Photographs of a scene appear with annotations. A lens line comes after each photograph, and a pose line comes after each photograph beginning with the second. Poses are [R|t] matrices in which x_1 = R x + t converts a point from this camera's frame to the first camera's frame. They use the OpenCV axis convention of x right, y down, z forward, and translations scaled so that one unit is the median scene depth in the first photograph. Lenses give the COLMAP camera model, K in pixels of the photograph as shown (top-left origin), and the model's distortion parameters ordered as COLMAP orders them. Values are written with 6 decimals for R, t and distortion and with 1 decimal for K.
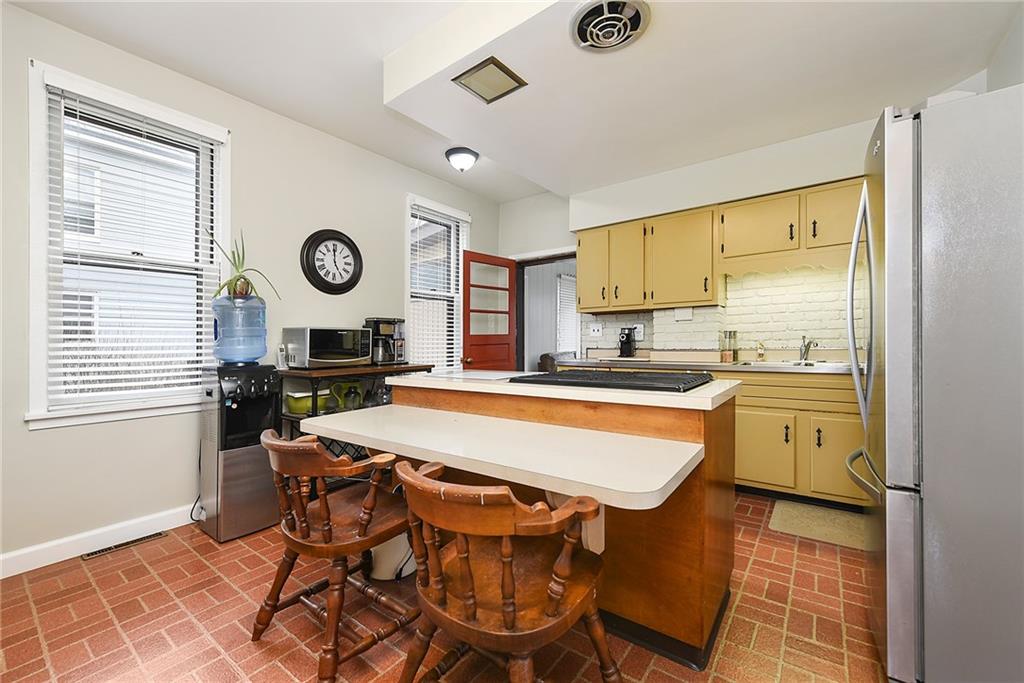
lens RADIAL K [[410.9, 0, 518.1], [0, 410.9, 338.6], [0, 0, 1]] dist [0.013899, 0.000060]
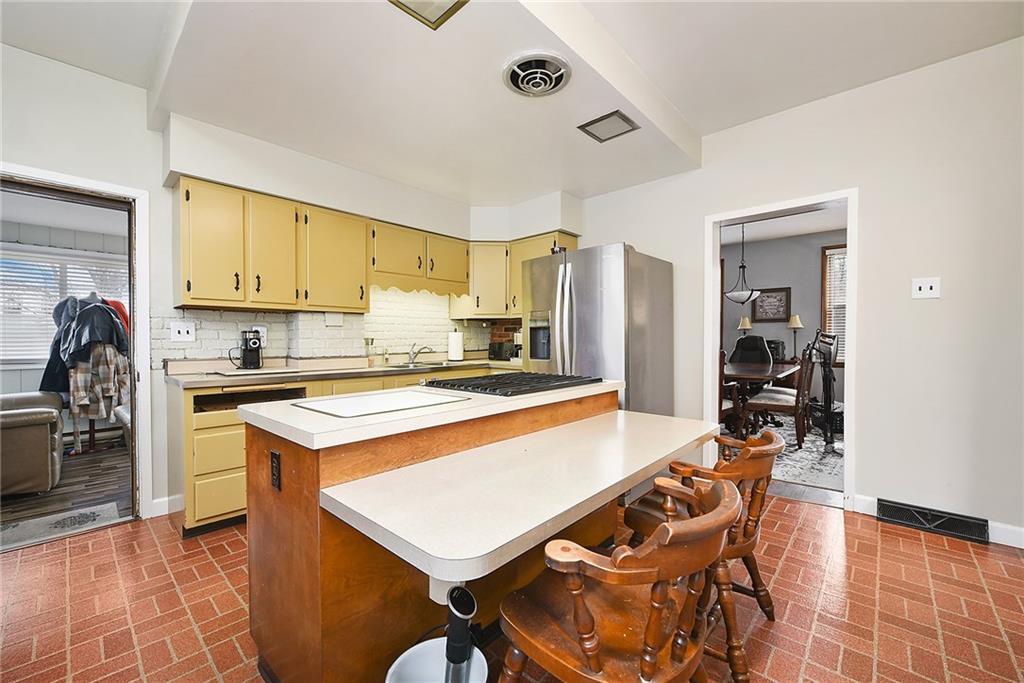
lens RADIAL K [[419.0, 0, 497.7], [0, 419.0, 337.2], [0, 0, 1]] dist [-0.009816, 0.000006]
pose [[0.117396, 0.021307, 0.992857, -0.505161], [-0.000981, 0.999772, -0.021340, 0.001549], [-0.993085, 0.001531, 0.117390, 0.515864]]
